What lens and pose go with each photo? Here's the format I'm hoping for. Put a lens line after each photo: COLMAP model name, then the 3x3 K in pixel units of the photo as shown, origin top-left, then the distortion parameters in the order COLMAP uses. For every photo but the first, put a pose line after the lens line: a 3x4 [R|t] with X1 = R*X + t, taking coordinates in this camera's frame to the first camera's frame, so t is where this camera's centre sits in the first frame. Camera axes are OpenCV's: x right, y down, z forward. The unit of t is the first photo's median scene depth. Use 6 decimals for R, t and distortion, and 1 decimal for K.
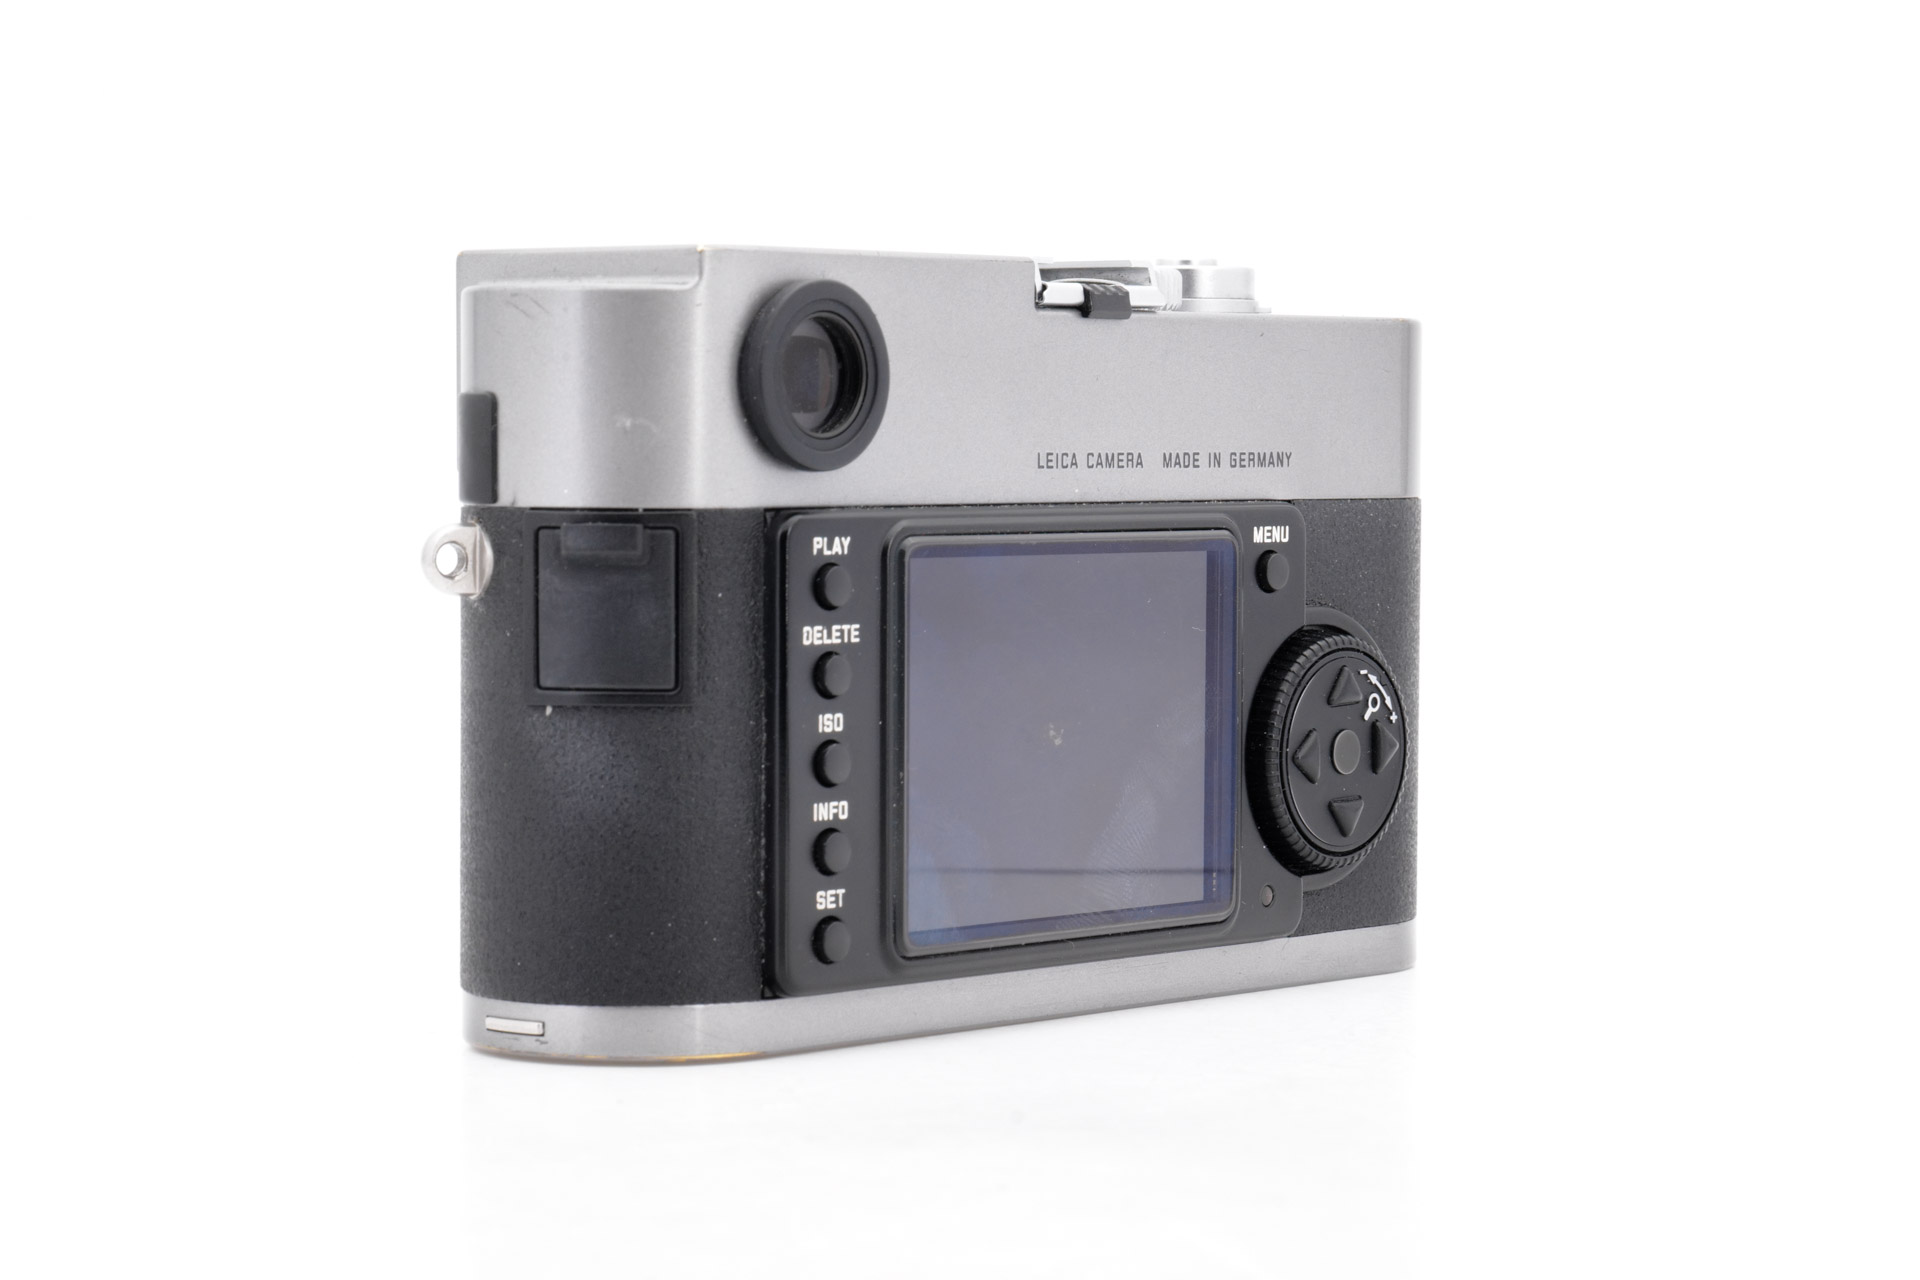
lens RADIAL K [[5079.5, 0, 960.0], [0, 5079.5, 640.0], [0, 0, 1]] dist [-0.100791, -0.329002]
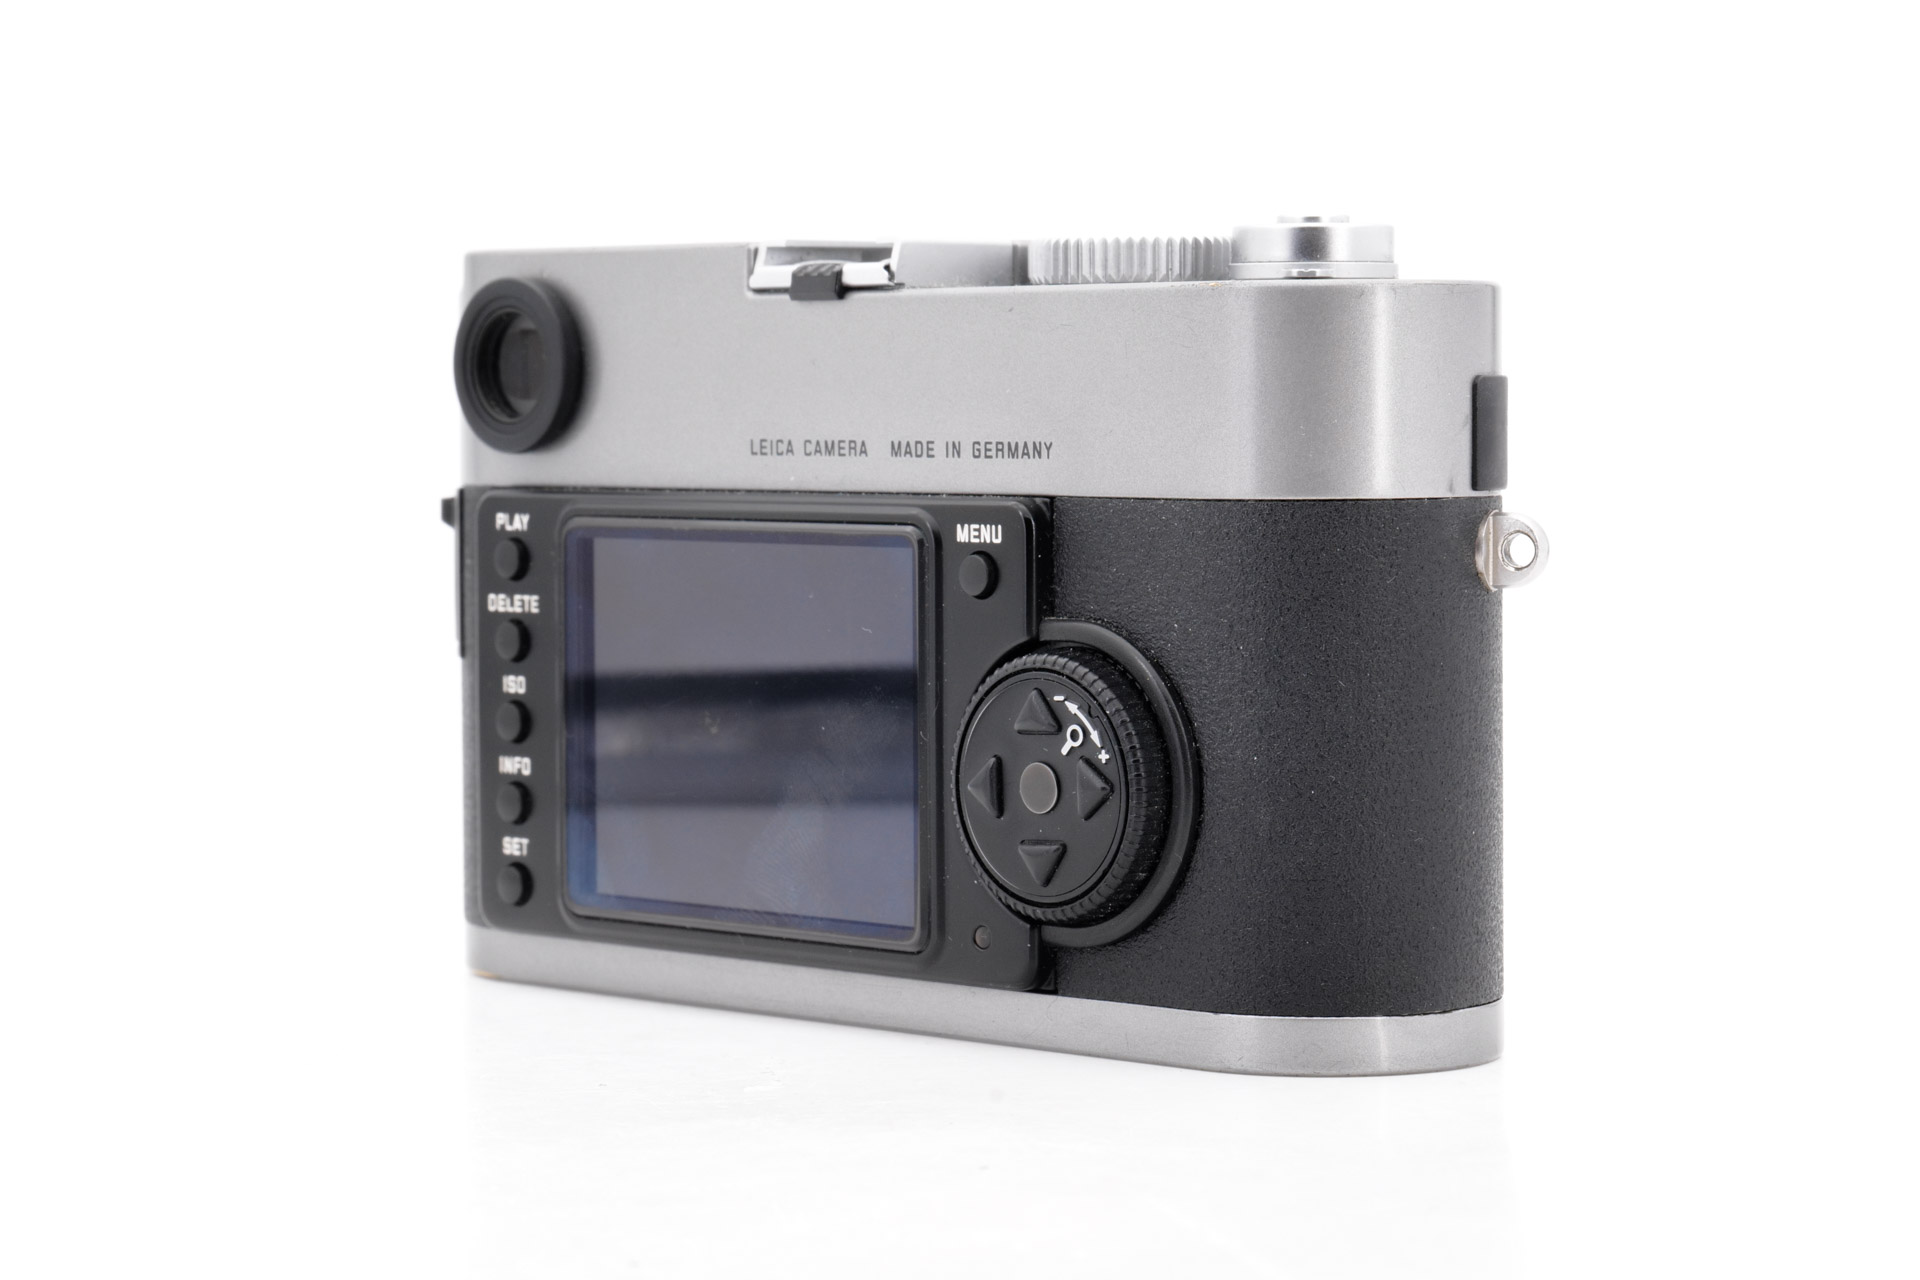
lens RADIAL K [[5079.5, 0, 960.0], [0, 5079.5, 640.0], [0, 0, 1]] dist [-0.100791, -0.329002]
pose [[-0.065712, 0.047993, -0.996684, 0.987363], [-0.040210, 0.997904, 0.050702, -0.048981], [0.997028, 0.043408, -0.063644, 1.091835]]
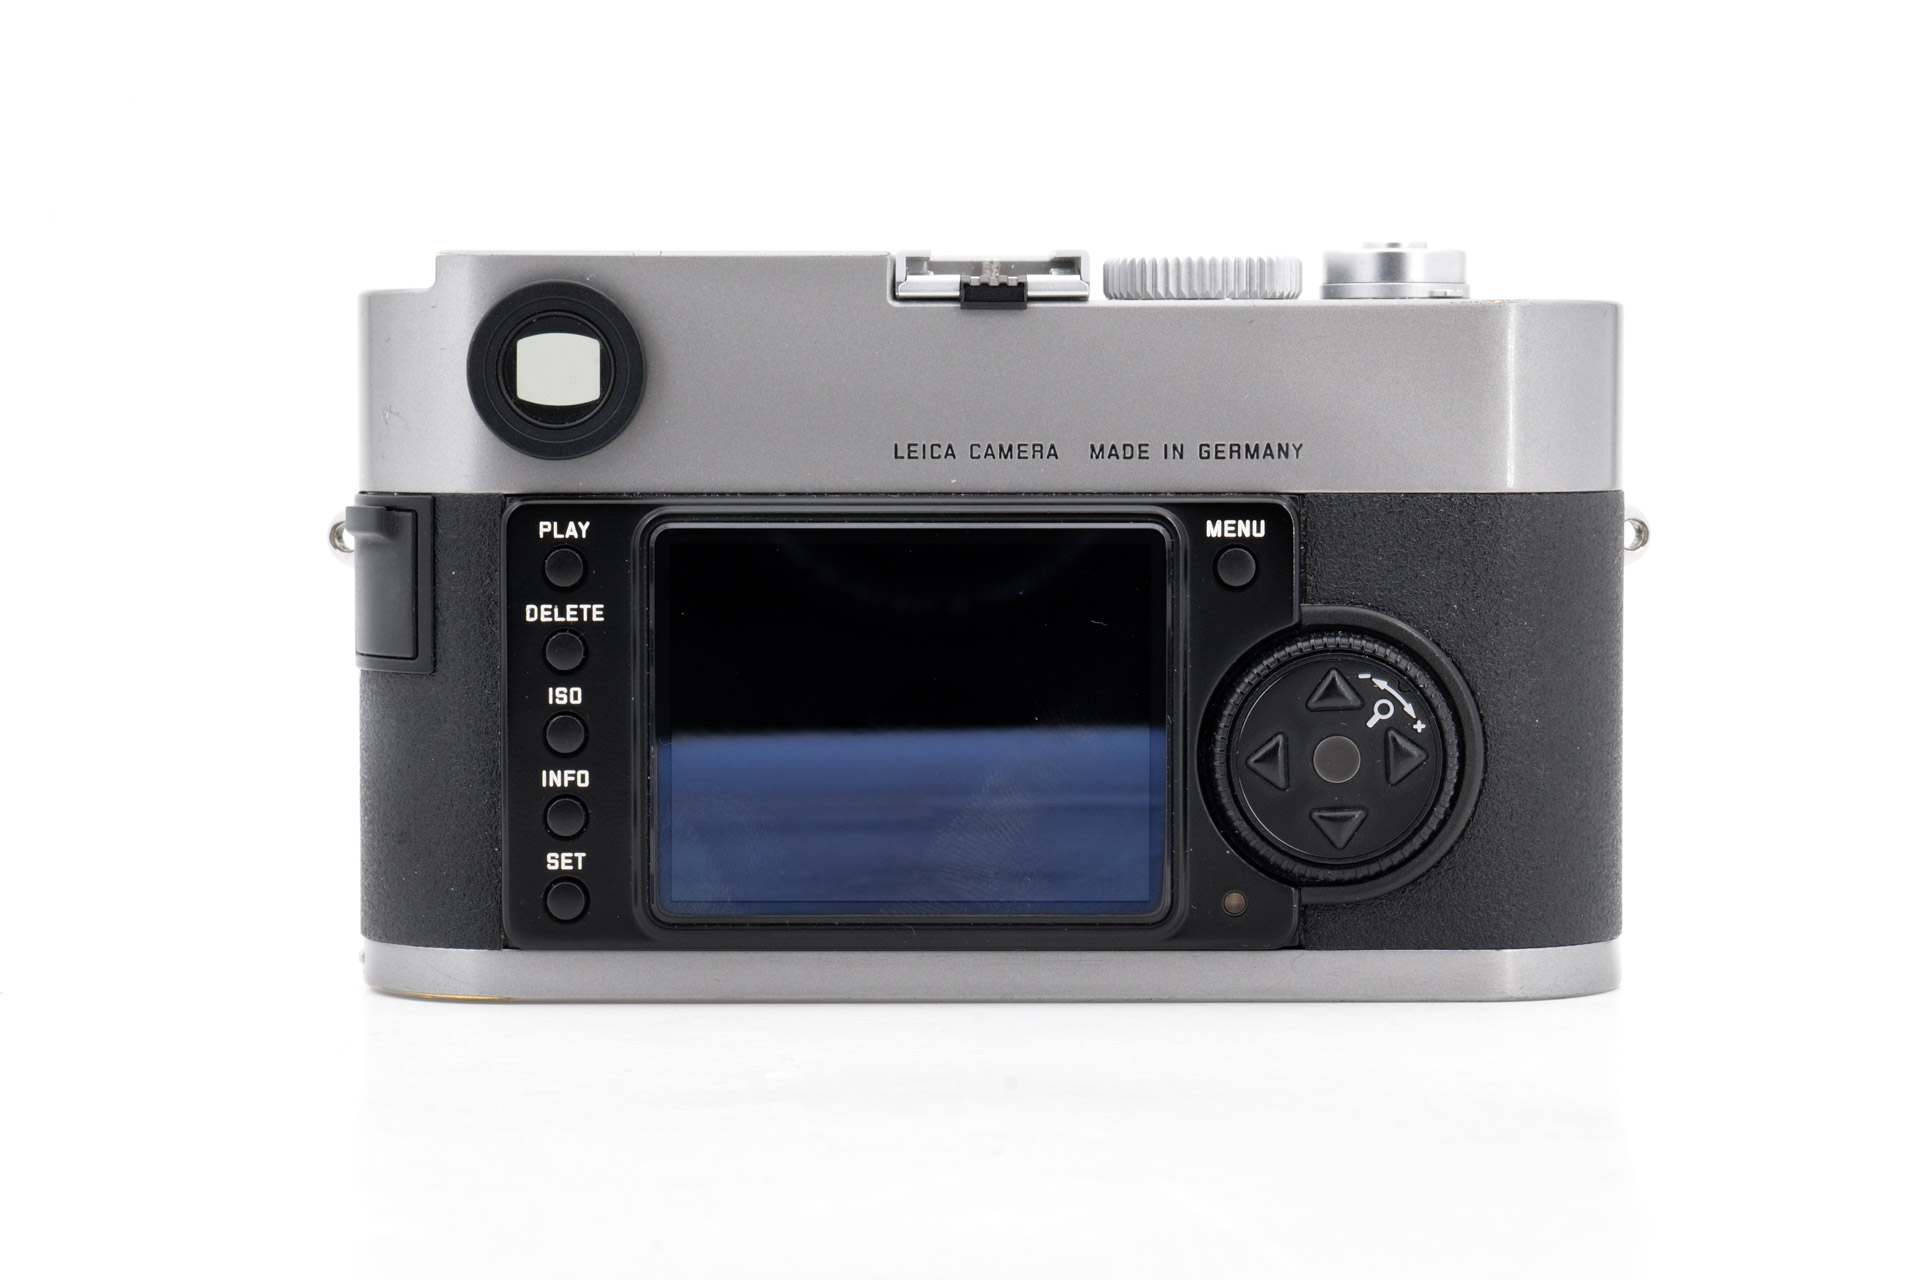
lens RADIAL K [[4996.8, 0, 960.0], [0, 4996.8, 640.0], [0, 0, 1]] dist [0.134413, 0.367377]
pose [[0.656142, 0.027278, -0.754145, 0.770137], [-0.029847, 0.999503, 0.010185, -0.008043], [0.754047, 0.015827, 0.656629, 0.349258]]
